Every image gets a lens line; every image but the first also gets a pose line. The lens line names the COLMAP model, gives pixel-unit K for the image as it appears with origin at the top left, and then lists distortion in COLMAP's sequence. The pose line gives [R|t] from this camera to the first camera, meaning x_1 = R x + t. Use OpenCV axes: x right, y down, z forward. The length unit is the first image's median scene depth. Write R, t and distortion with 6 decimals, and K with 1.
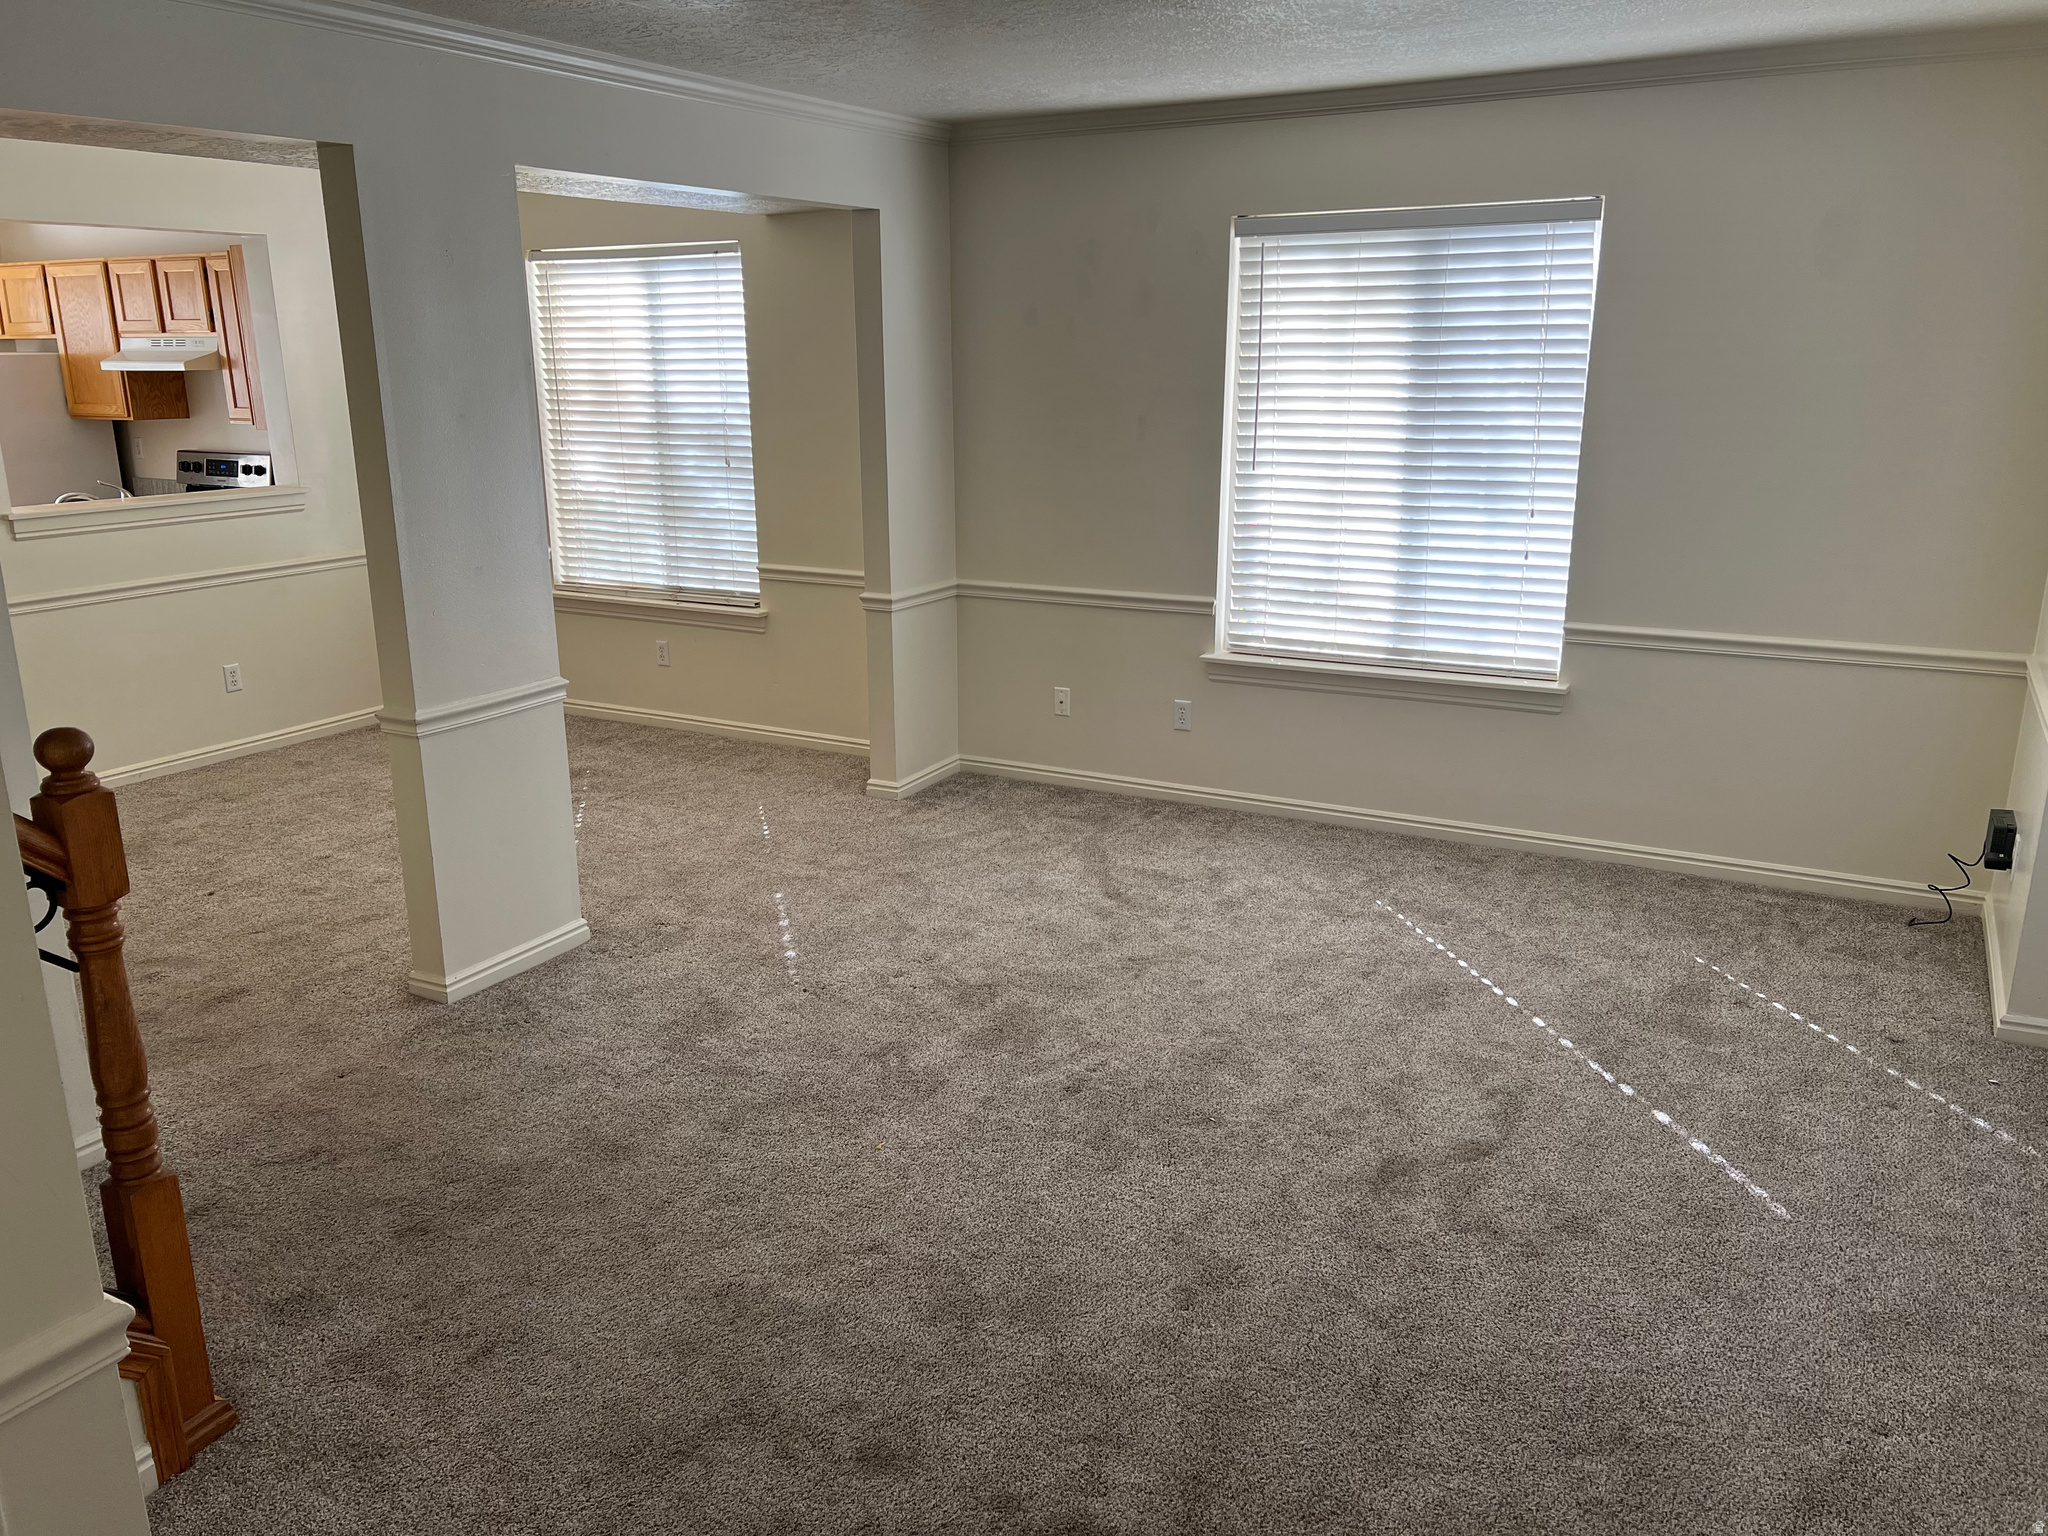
lens RADIAL K [[1528.6, 0, 1027.6], [0, 1528.6, 770.0], [0, 0, 1]] dist [0.058333, -0.064389]
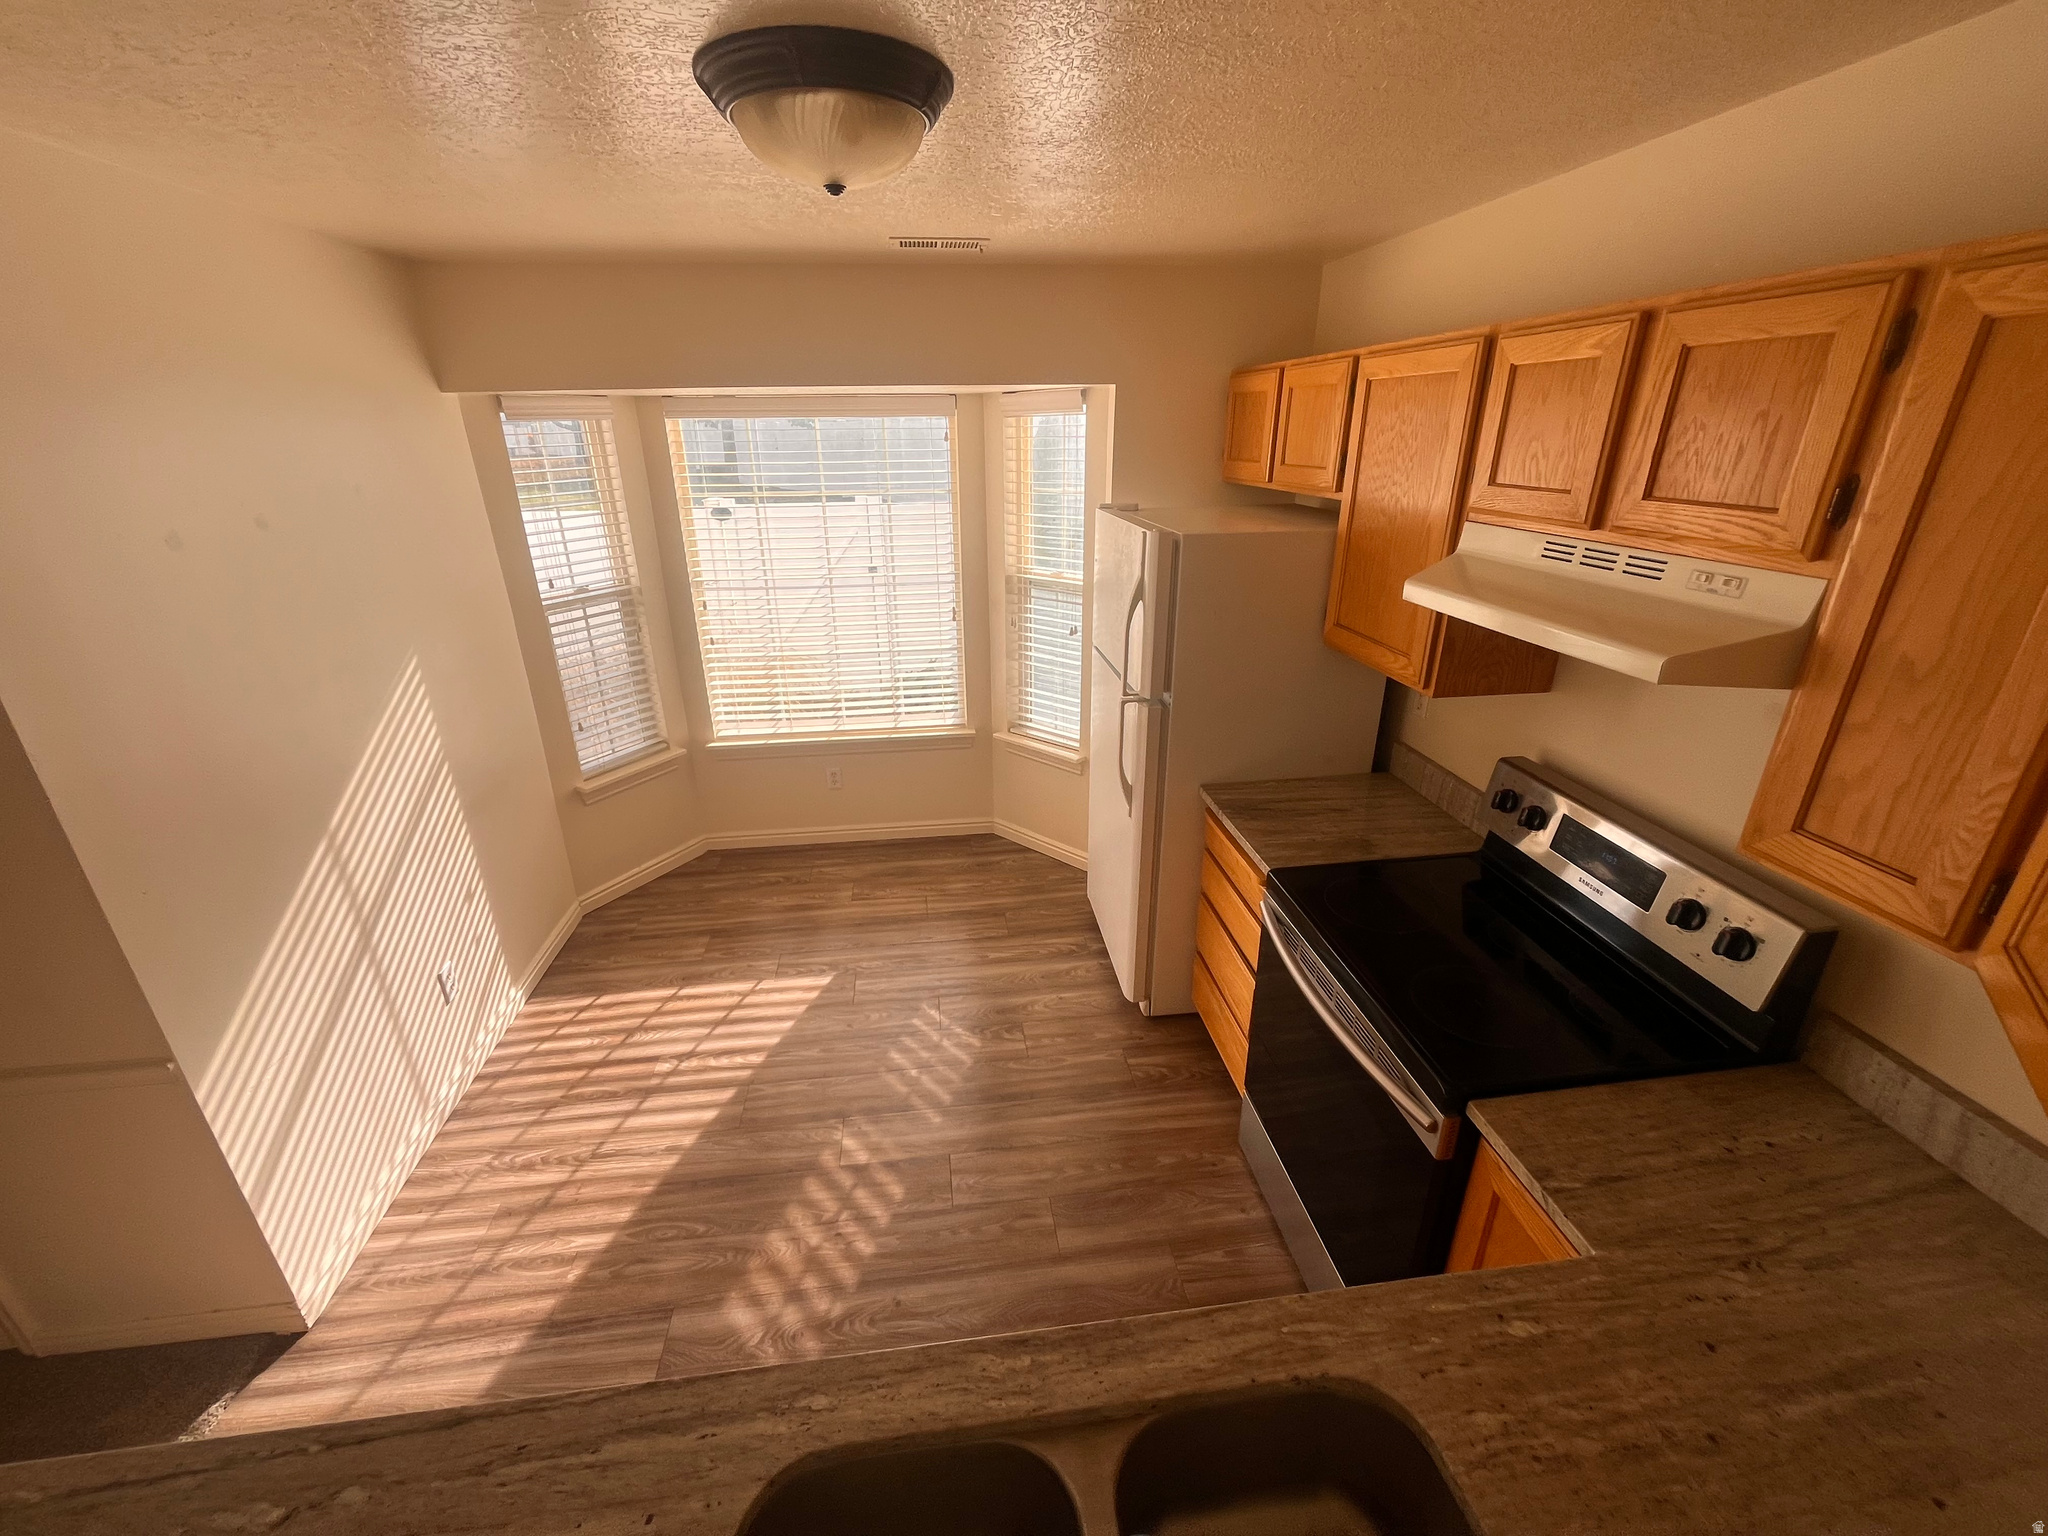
lens RADIAL K [[823.7, 0, 1022.6], [0, 823.7, 760.3], [0, 0, 1]] dist [-0.005224, 0.000295]
pose [[0.593640, 0.300611, -0.746475, -0.708771], [-0.207995, 0.953405, 0.218534, -0.363409], [0.777387, 0.025533, 0.628505, 1.152975]]
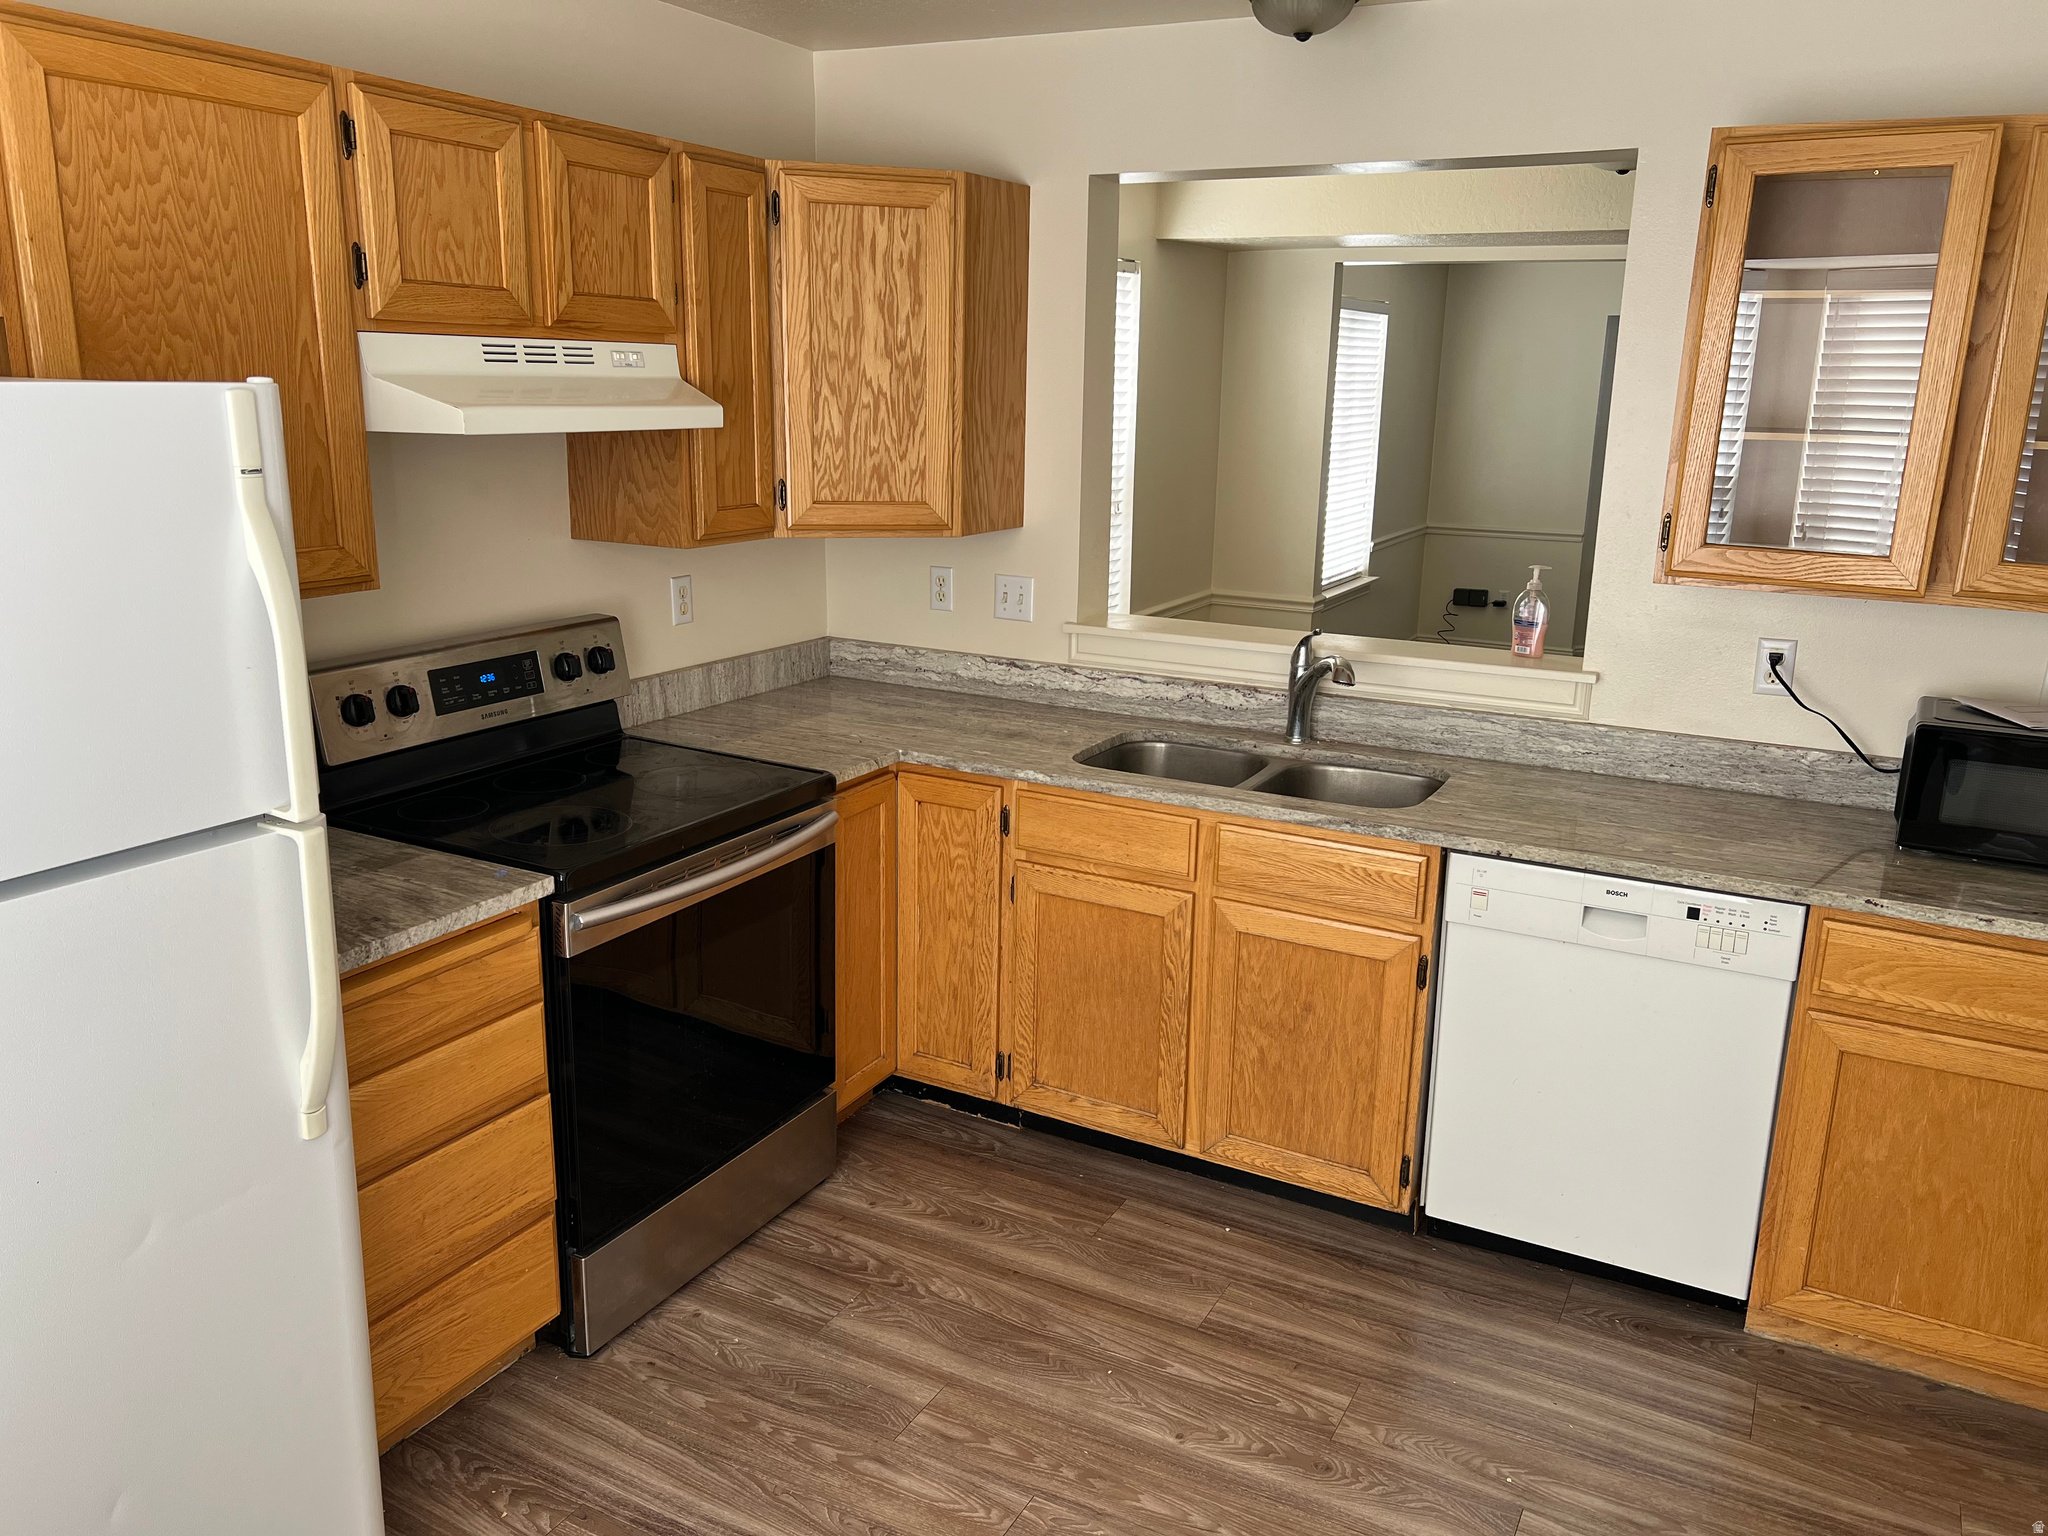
lens RADIAL K [[1528.6, 0, 1018.2], [0, 1528.6, 775.3], [0, 0, 1]] dist [0.058333, -0.064389]
pose [[-0.003733, -0.249893, 0.968266, -1.378716], [0.248126, 0.937761, 0.242977, -0.360241], [-0.968721, 0.241159, 0.058505, 1.324066]]
